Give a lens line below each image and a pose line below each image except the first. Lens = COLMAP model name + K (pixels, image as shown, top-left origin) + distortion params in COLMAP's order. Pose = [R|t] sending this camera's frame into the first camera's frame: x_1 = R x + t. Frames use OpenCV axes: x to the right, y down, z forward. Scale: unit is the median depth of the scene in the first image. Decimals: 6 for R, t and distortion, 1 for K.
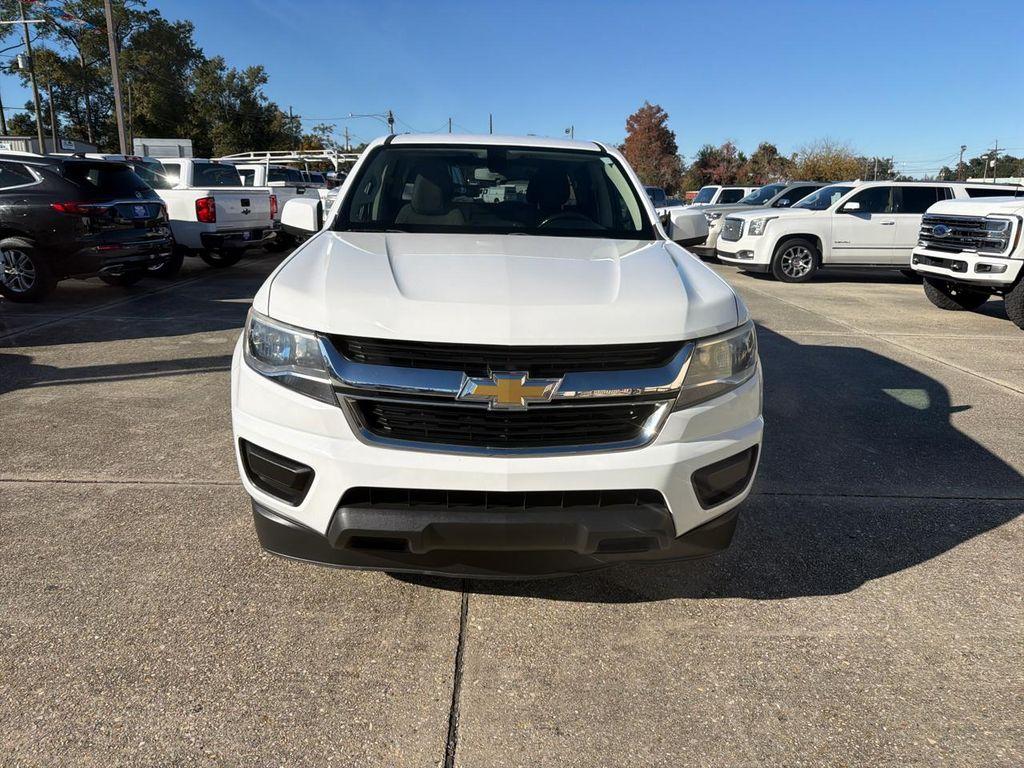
lens RADIAL K [[729.2, 0, 514.2], [0, 729.2, 383.4], [0, 0, 1]] dist [0.004877, -0.013898]
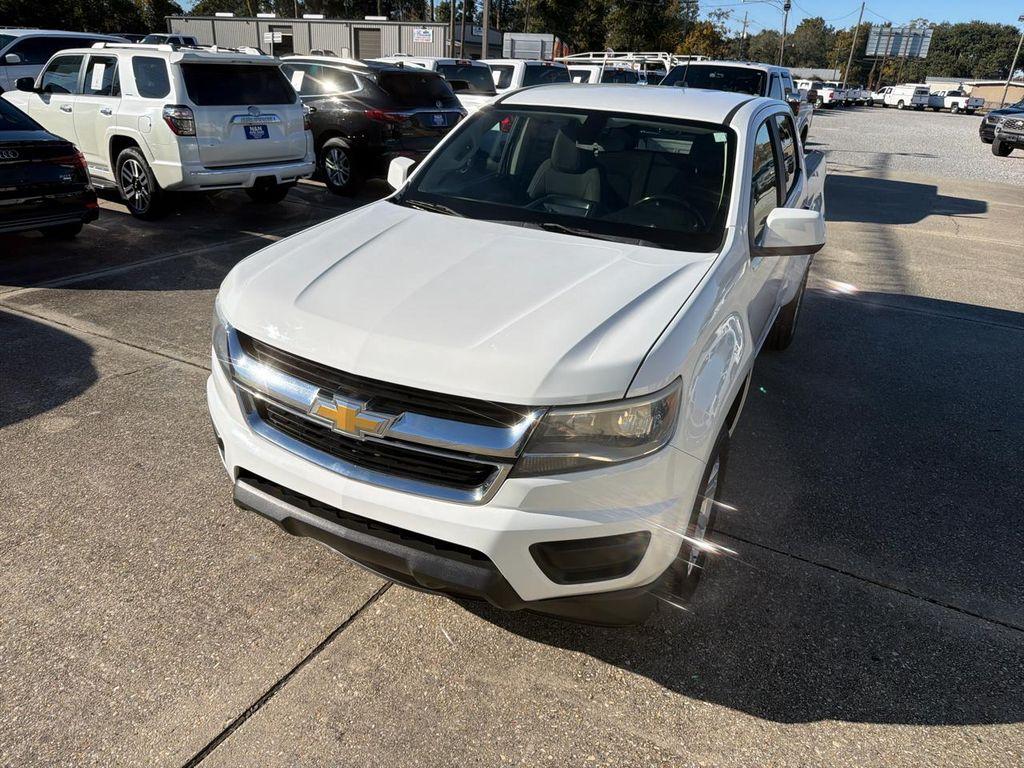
lens RADIAL K [[730.1, 0, 506.5], [0, 730.1, 384.5], [0, 0, 1]] dist [-0.001708, -0.007061]
pose [[0.873368, 0.218230, -0.435435, 0.076487], [-0.156686, 0.972368, 0.173058, -0.030296], [0.461170, -0.082916, 0.883429, 0.025896]]
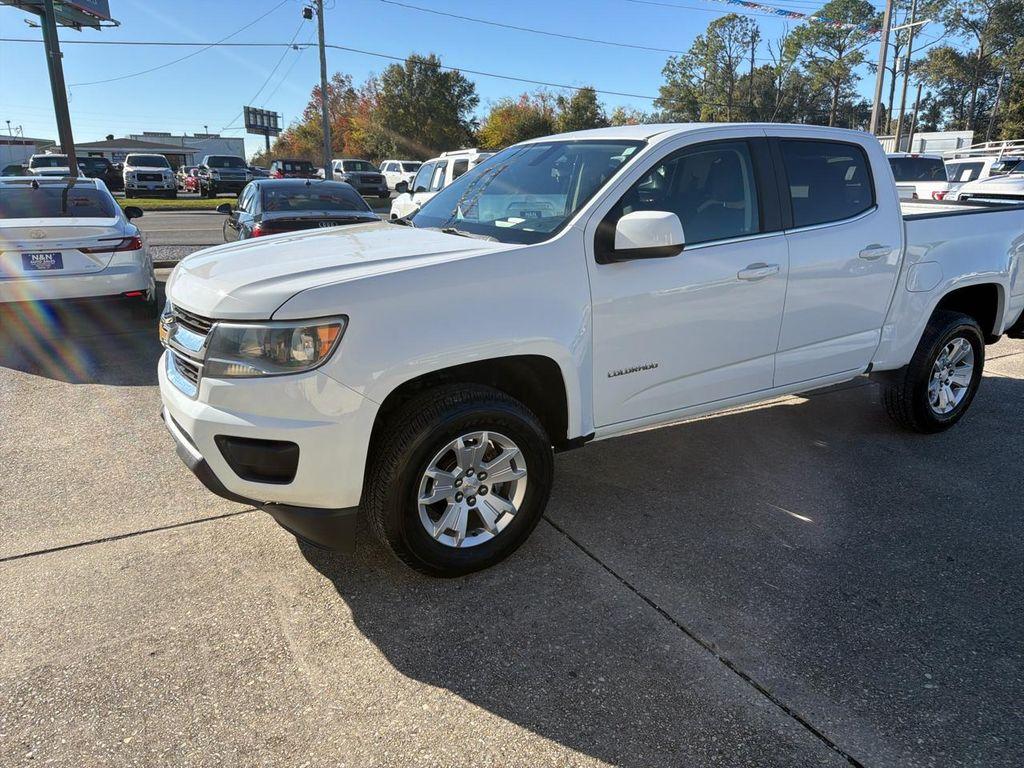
lens RADIAL K [[728.6, 0, 510.8], [0, 728.6, 389.4], [0, 0, 1]] dist [-0.002081, -0.005421]
pose [[0.471066, 0.230835, -0.851359, 0.190356], [-0.219170, 0.965515, 0.140518, -0.028028], [0.854436, 0.120399, 0.505414, 0.108089]]
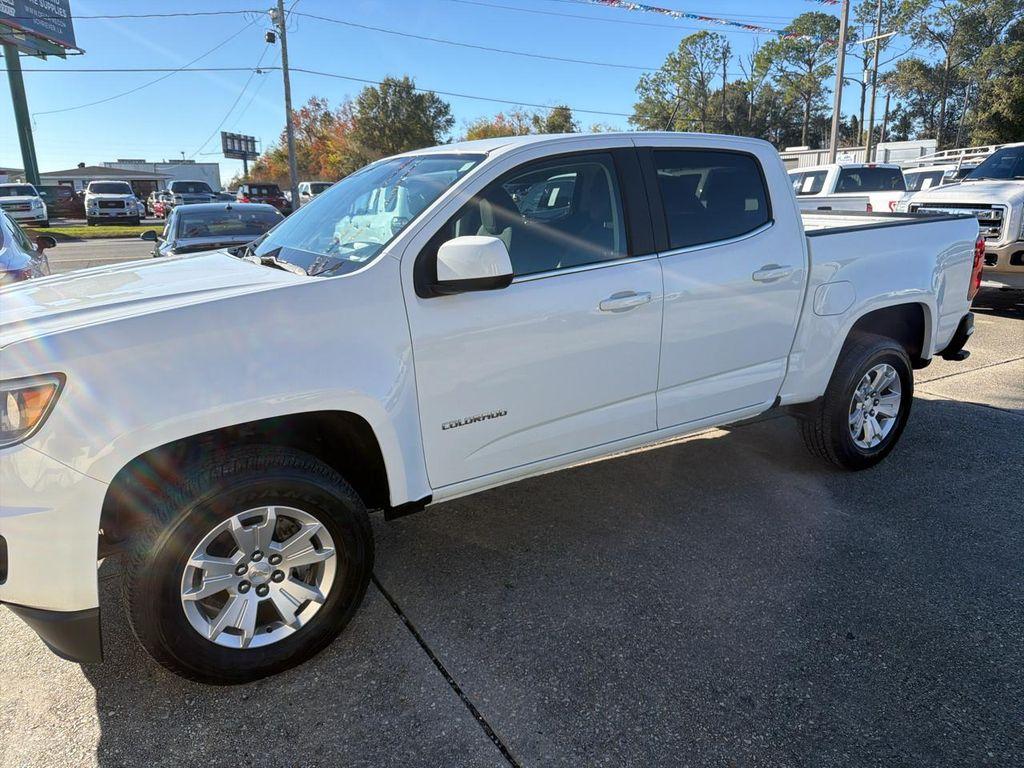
lens RADIAL K [[730.1, 0, 506.5], [0, 730.1, 384.5], [0, 0, 1]] dist [-0.001708, -0.007061]
pose [[0.486421, 0.192707, -0.852208, 0.182756], [-0.195978, 0.974585, 0.108520, -0.039806], [0.851462, 0.114228, 0.511825, 0.152272]]
